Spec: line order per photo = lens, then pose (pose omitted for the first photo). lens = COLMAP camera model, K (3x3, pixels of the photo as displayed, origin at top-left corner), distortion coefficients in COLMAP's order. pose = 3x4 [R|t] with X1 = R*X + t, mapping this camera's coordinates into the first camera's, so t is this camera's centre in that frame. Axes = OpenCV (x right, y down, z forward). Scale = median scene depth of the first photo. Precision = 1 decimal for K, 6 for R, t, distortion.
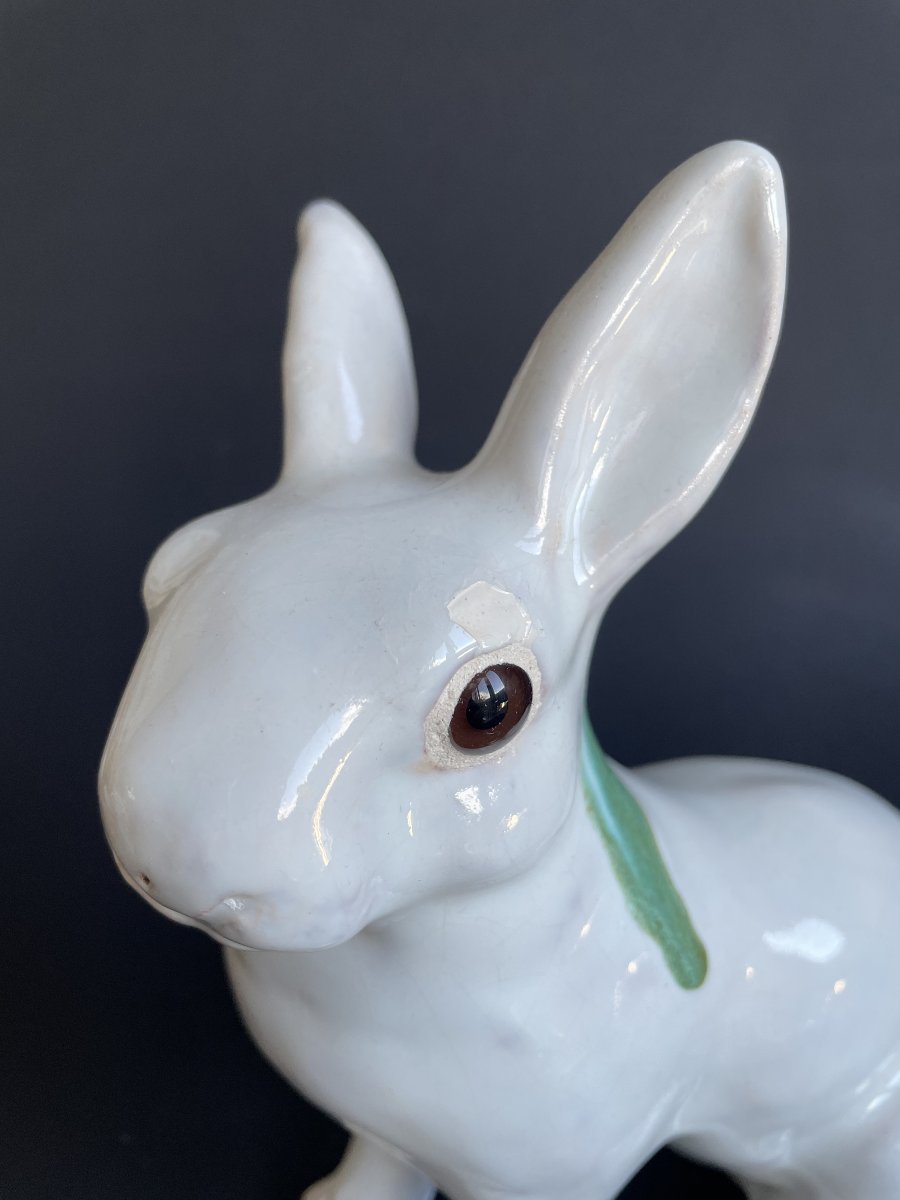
lens RADIAL K [[917.2, 0, 450.0], [0, 917.2, 600.0], [0, 0, 1]] dist [0.086221, -0.156154]
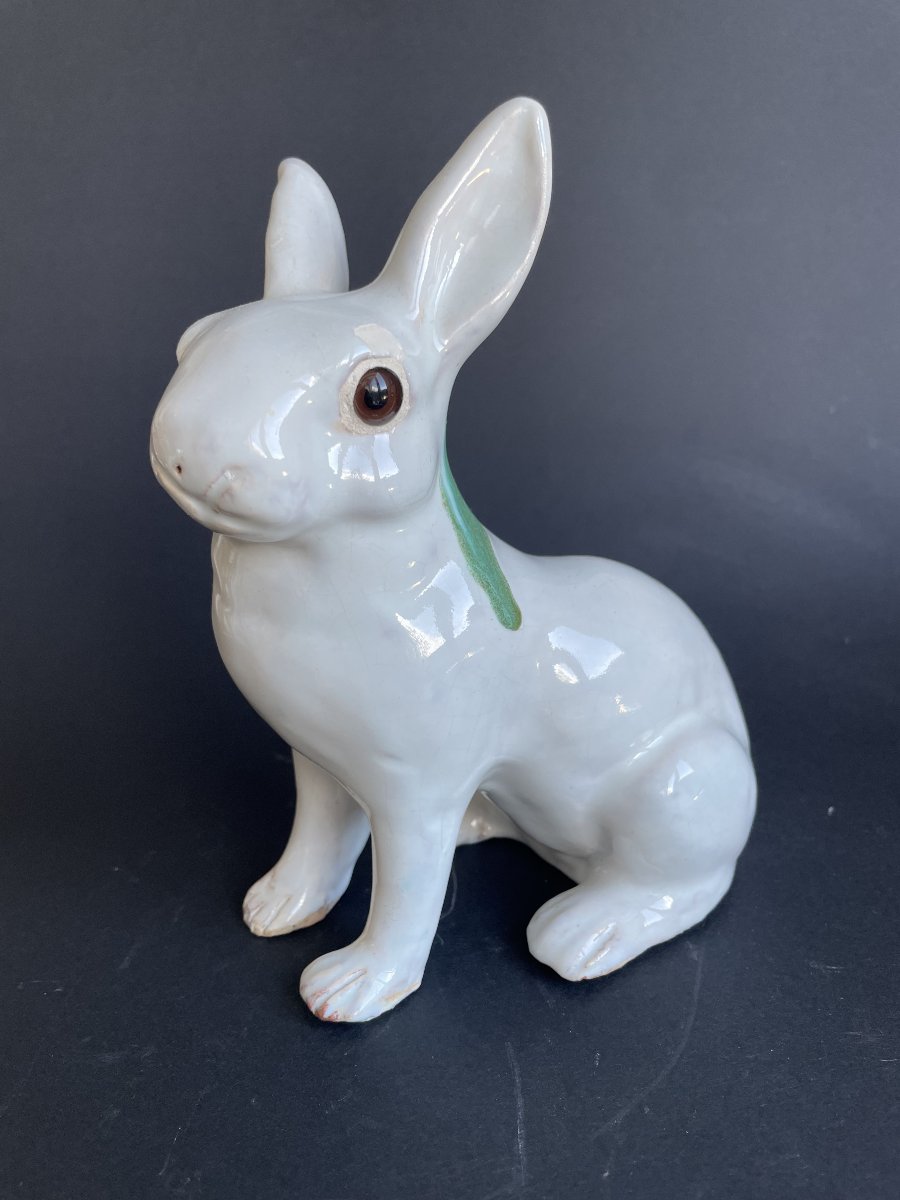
lens RADIAL K [[917.2, 0, 450.0], [0, 917.2, 600.0], [0, 0, 1]] dist [0.086221, -0.156154]
pose [[0.998668, 0.025372, 0.044927, 0.107689], [-0.021285, 0.995784, -0.089222, 0.634375], [-0.047001, 0.088147, 0.994998, -0.702084]]
